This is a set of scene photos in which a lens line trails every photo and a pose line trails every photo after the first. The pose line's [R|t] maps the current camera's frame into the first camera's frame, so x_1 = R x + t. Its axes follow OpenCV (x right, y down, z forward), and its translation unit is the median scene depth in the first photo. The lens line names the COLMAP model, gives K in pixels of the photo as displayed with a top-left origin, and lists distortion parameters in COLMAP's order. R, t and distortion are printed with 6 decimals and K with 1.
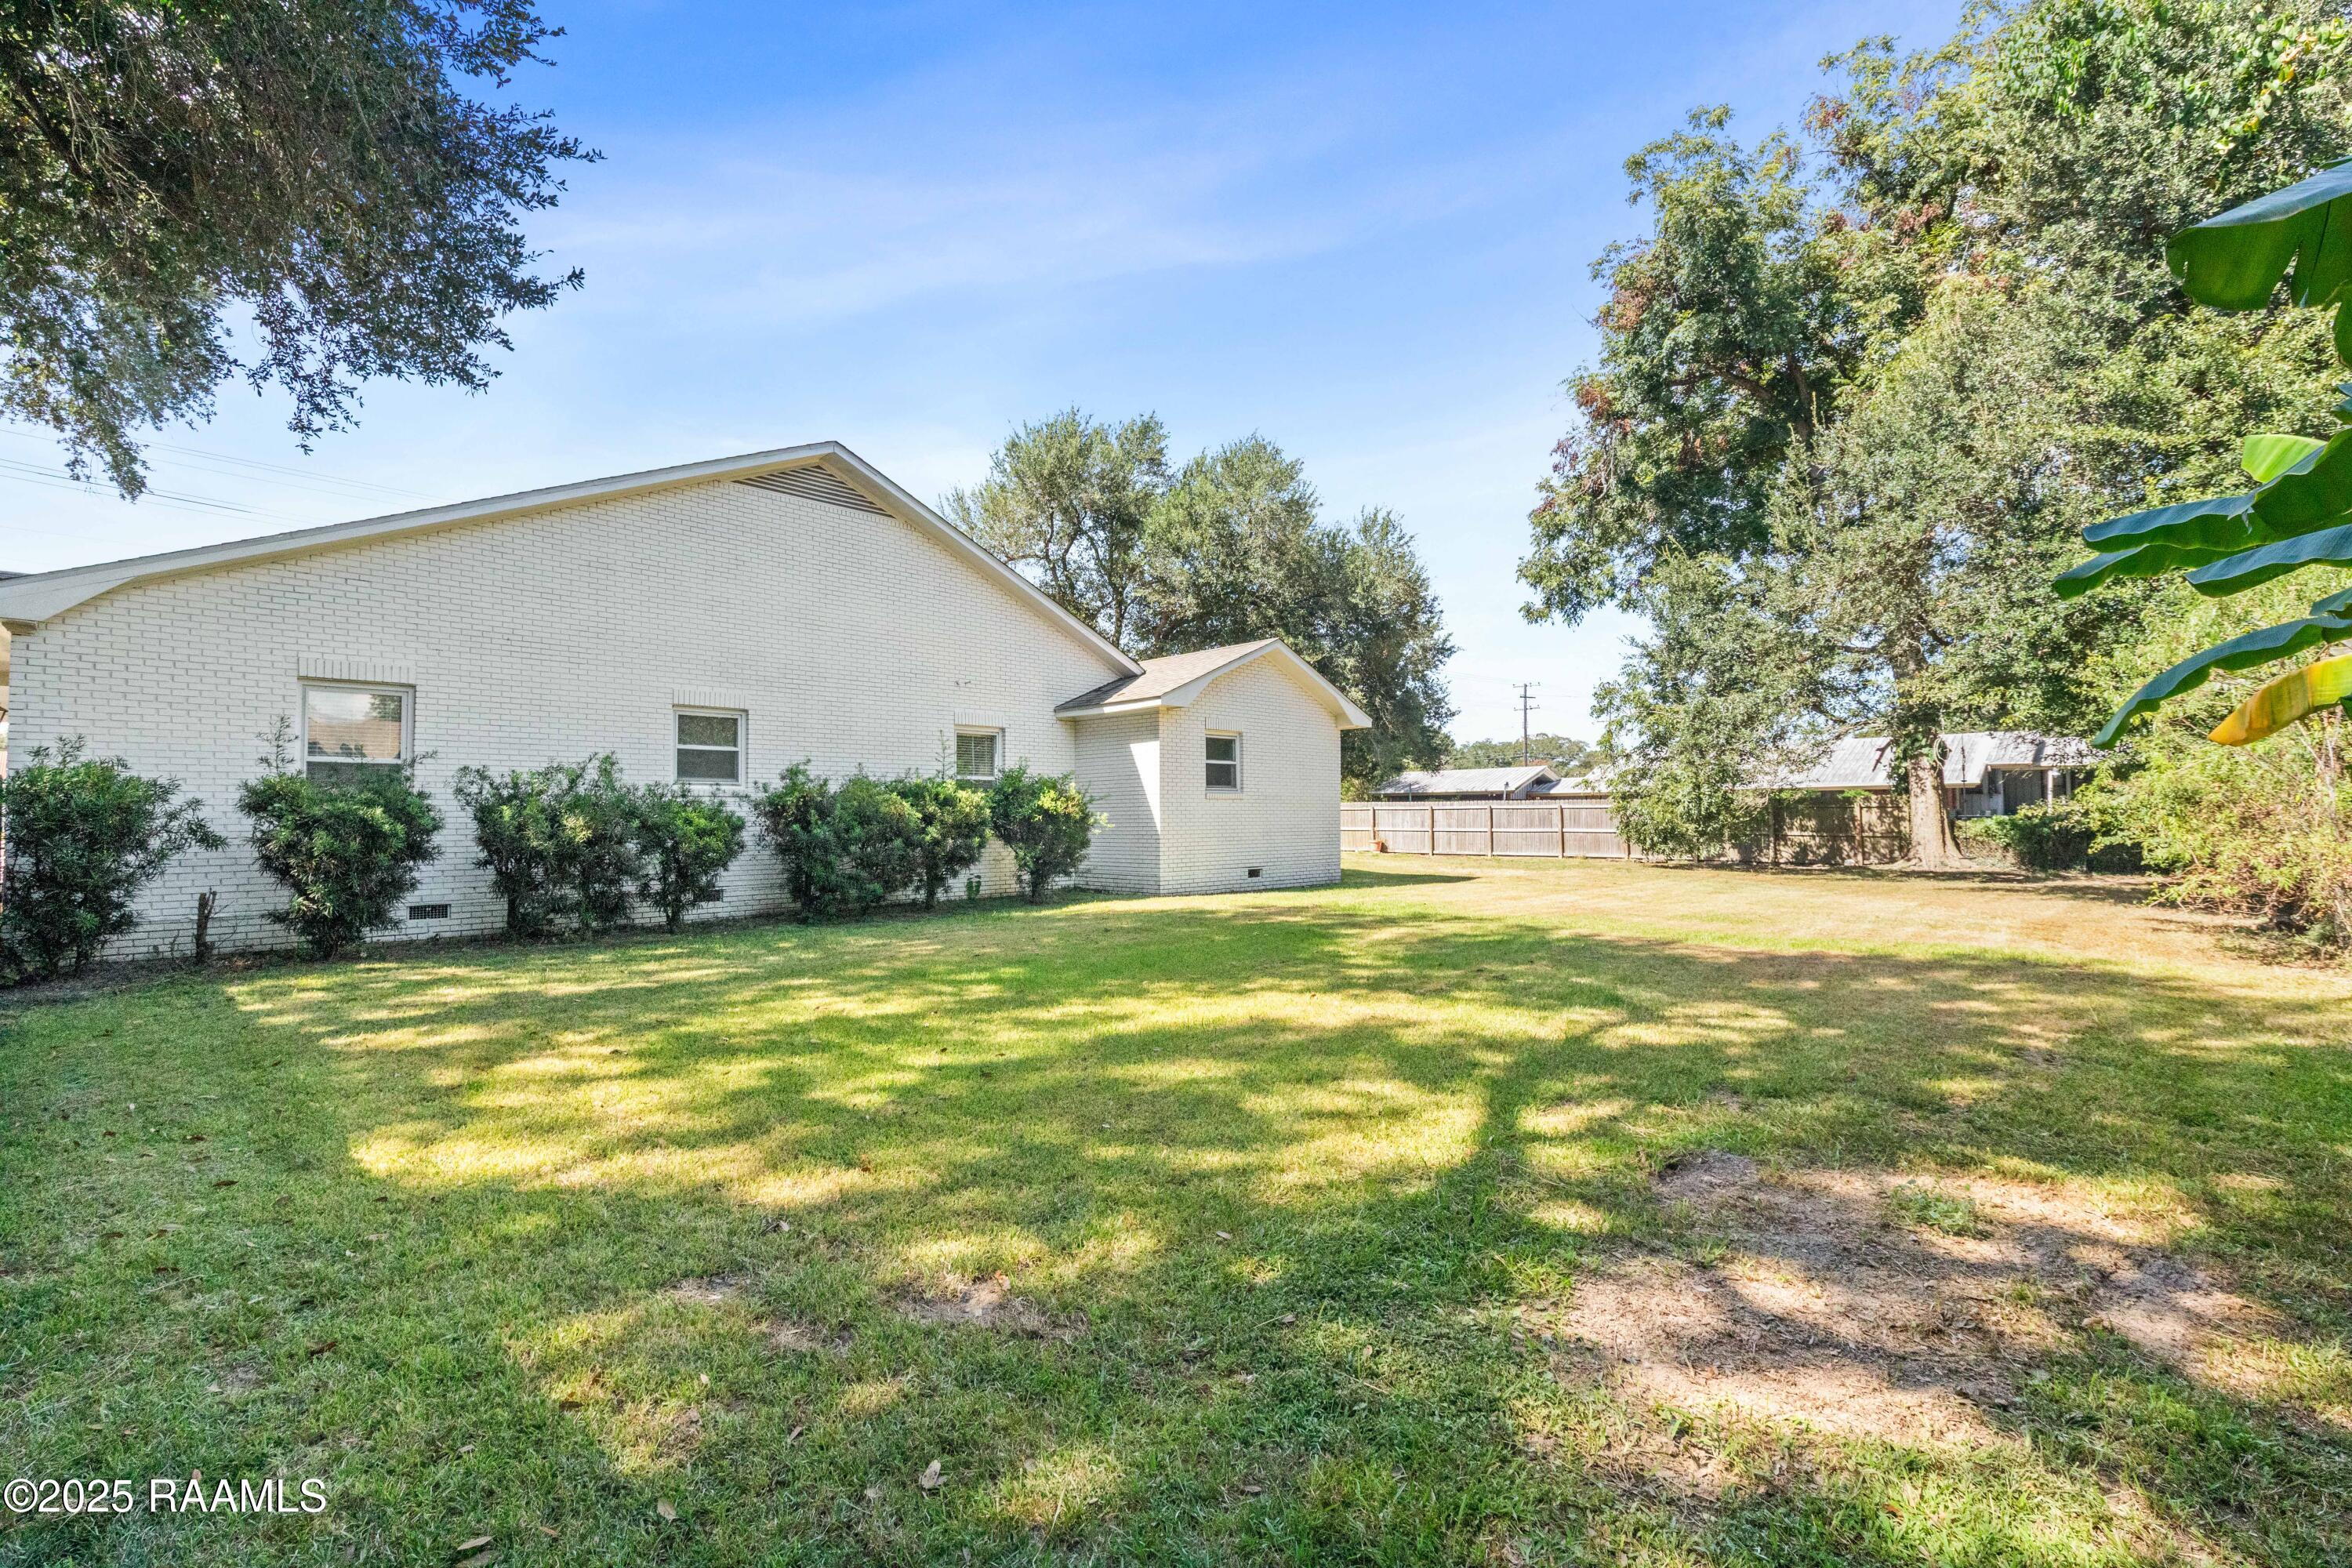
lens RADIAL K [[1054.7, 0, 1173.5], [0, 1054.7, 778.7], [0, 0, 1]] dist [0.006428, -0.001426]
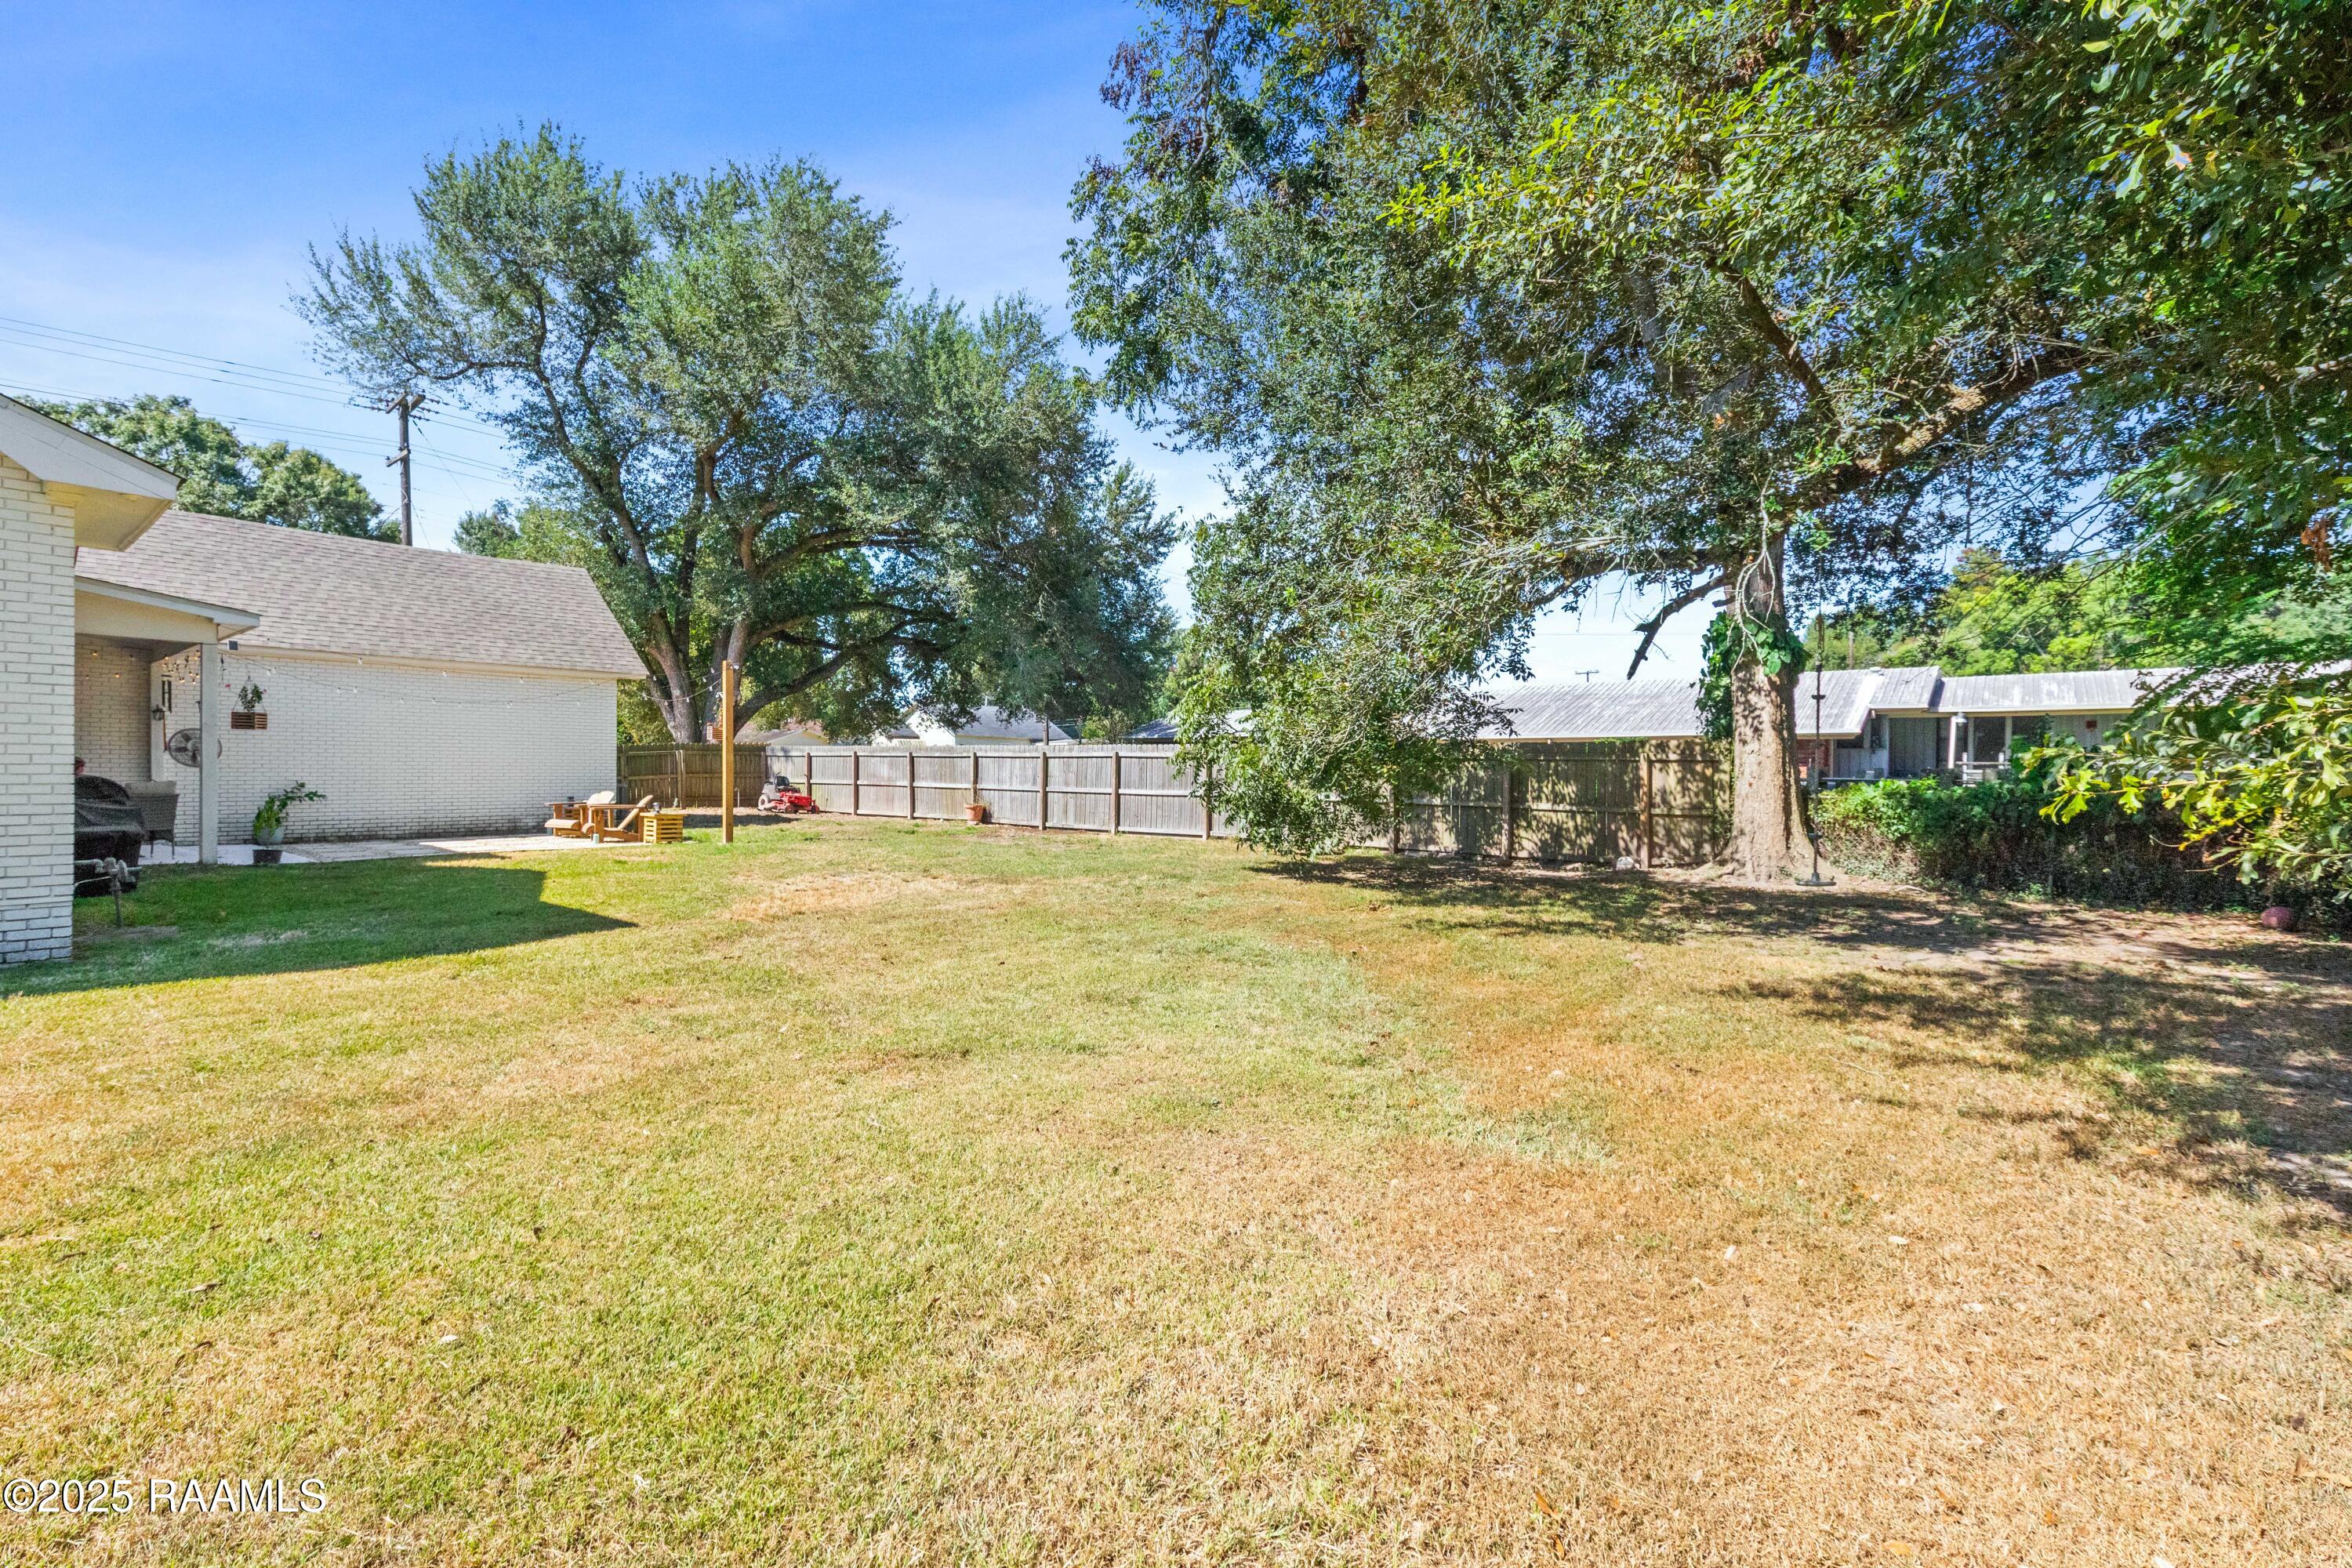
lens RADIAL K [[1054.7, 0, 1174.9], [0, 1054.7, 780.7], [0, 0, 1]] dist [0.006428, -0.001426]
pose [[0.996969, 0.013094, 0.076696, 0.362222], [-0.016916, 0.998636, 0.049396, 0.013779], [-0.075944, -0.050544, 0.995830, 0.473338]]
